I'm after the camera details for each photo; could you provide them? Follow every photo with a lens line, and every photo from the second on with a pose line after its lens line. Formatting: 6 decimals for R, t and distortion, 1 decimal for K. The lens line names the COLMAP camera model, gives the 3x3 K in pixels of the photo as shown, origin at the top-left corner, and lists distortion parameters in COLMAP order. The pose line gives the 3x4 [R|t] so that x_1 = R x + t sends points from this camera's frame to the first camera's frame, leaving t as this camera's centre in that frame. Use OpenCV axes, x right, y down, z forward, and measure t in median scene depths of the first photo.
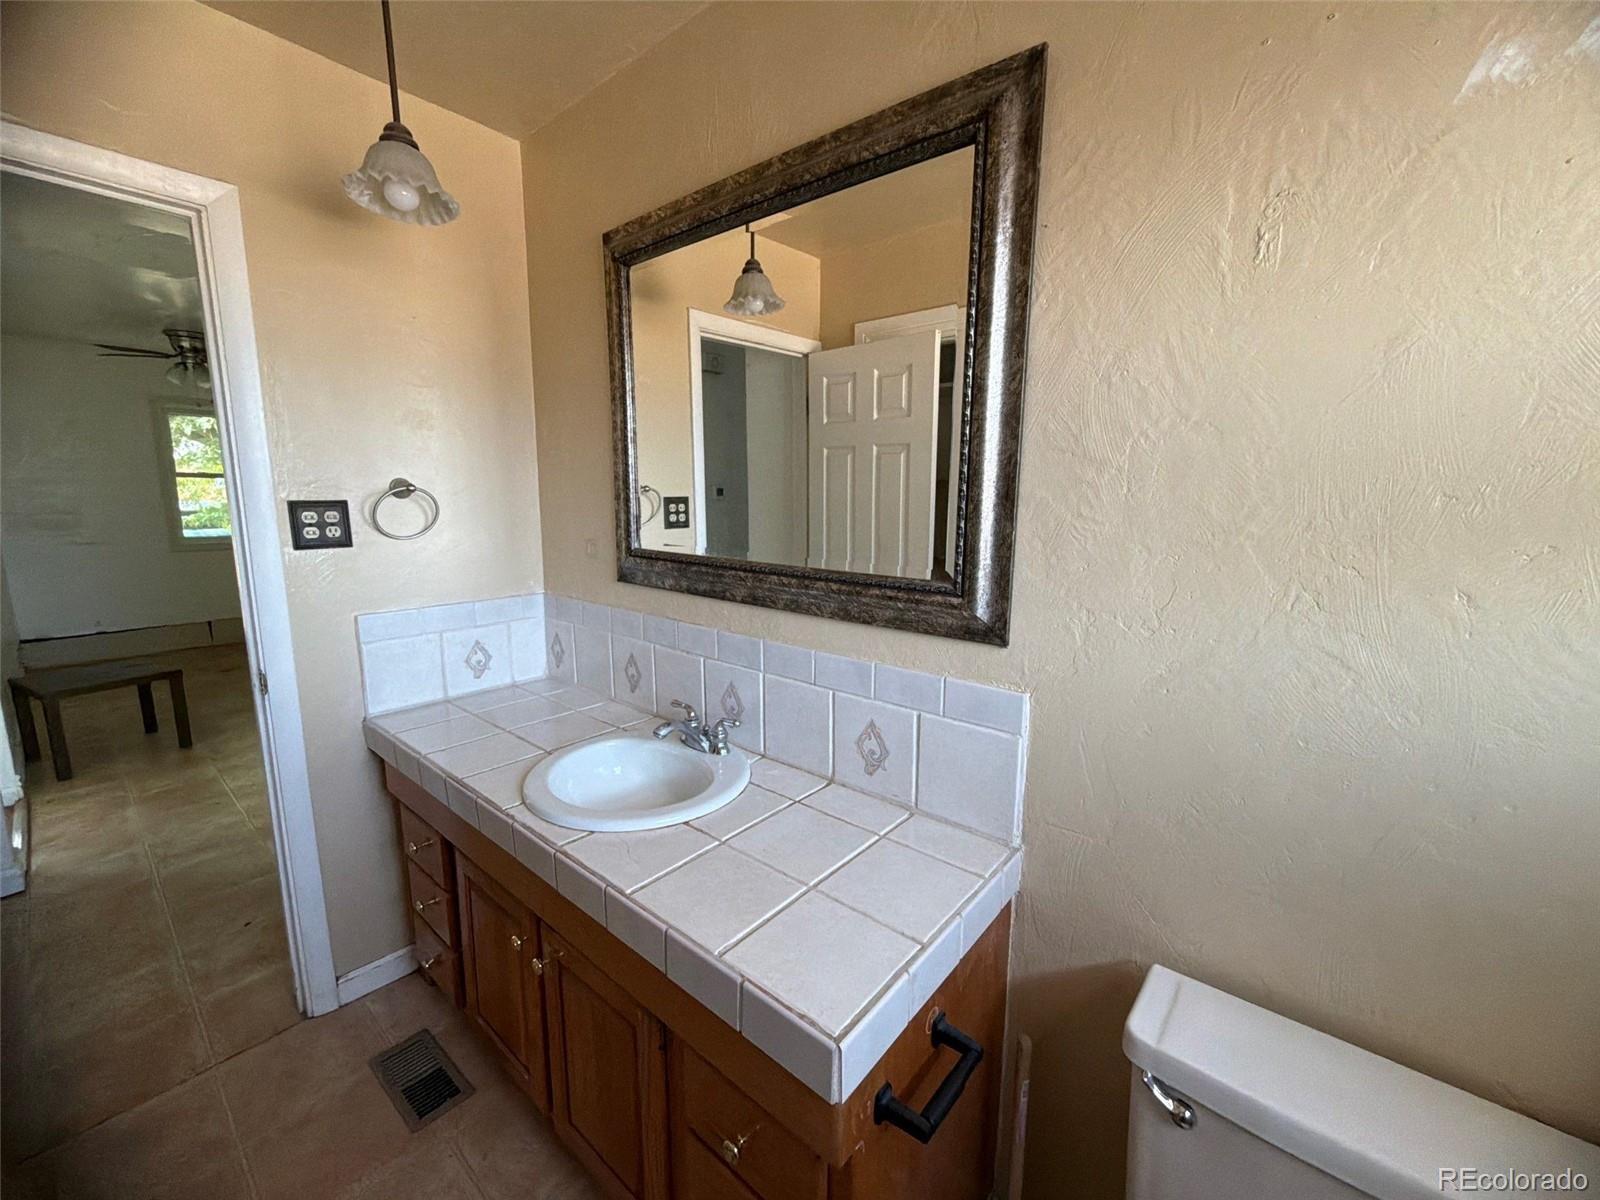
lens RADIAL K [[662.2, 0, 798.6], [0, 662.2, 593.5], [0, 0, 1]] dist [-0.003474, -0.000209]
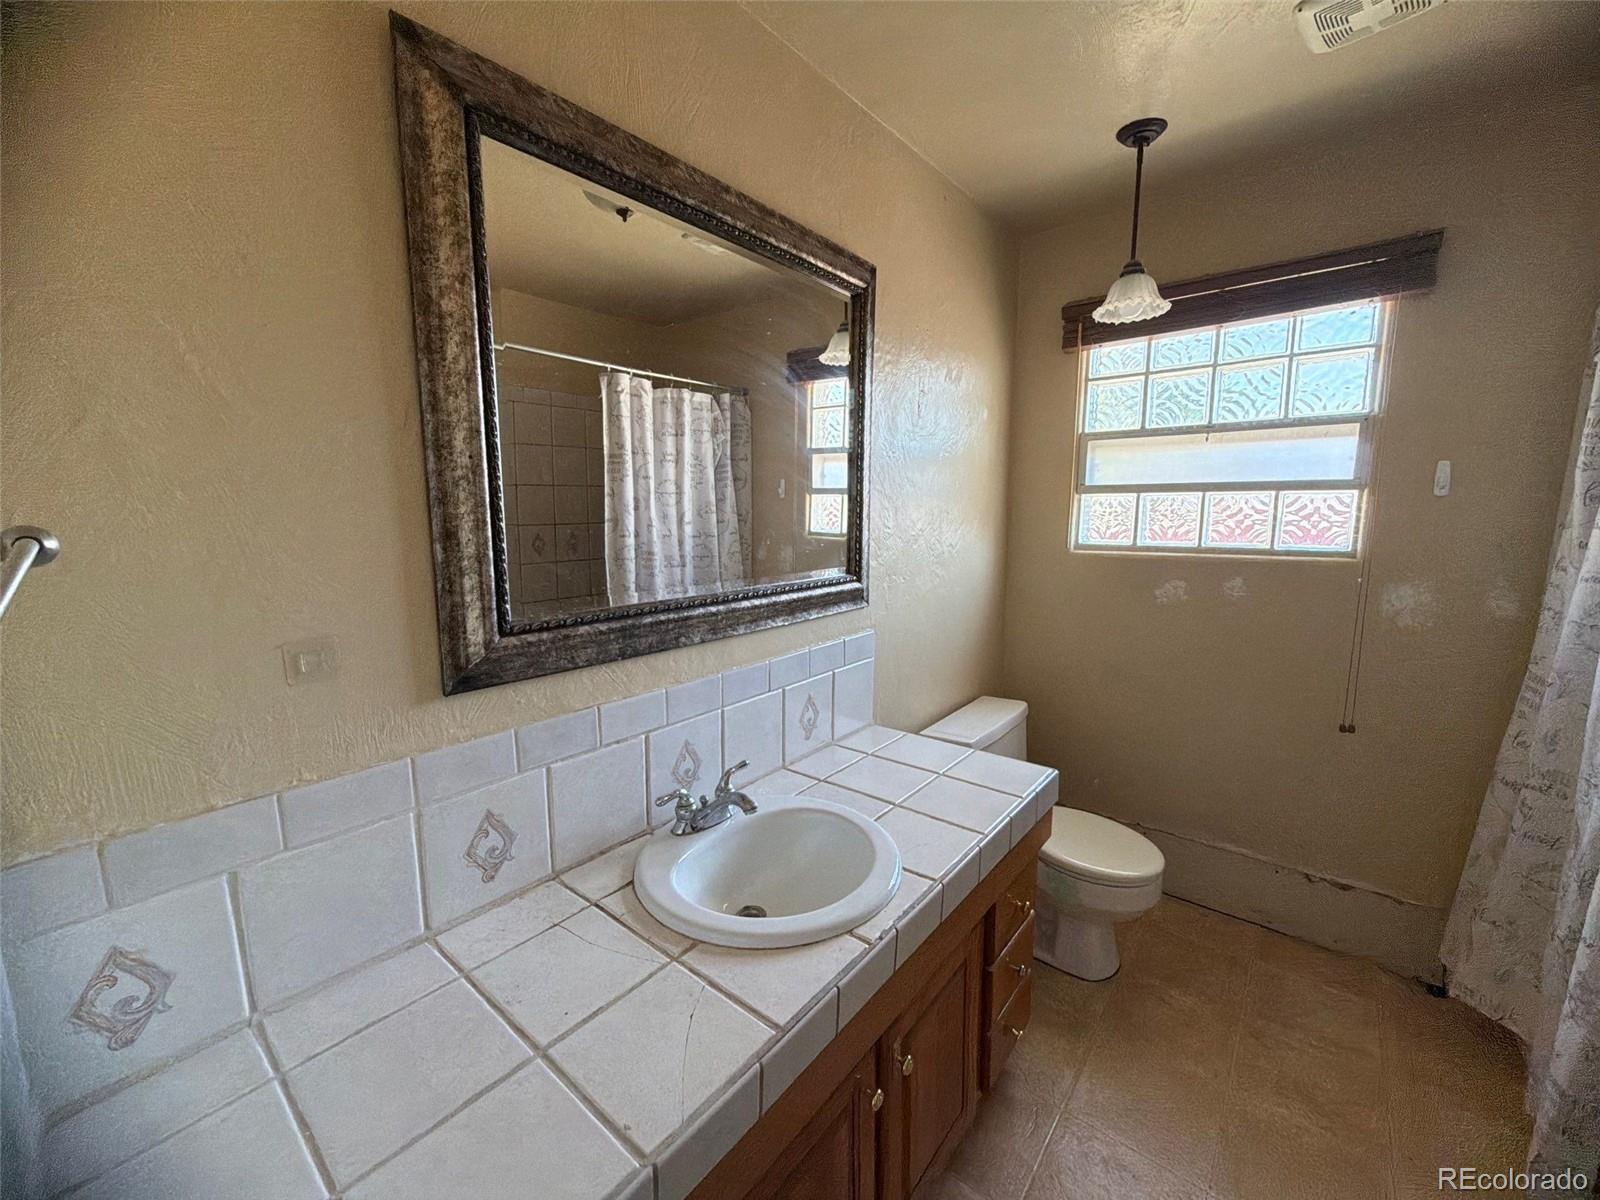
lens RADIAL K [[639.1, 0, 798.2], [0, 639.1, 599.7], [0, 0, 1]] dist [-0.000558, 0.000183]
pose [[-0.027015, -0.139925, 0.989794, -1.409548], [0.172285, 0.974687, 0.142492, -0.215867], [-0.984677, 0.174376, -0.002224, 1.295383]]
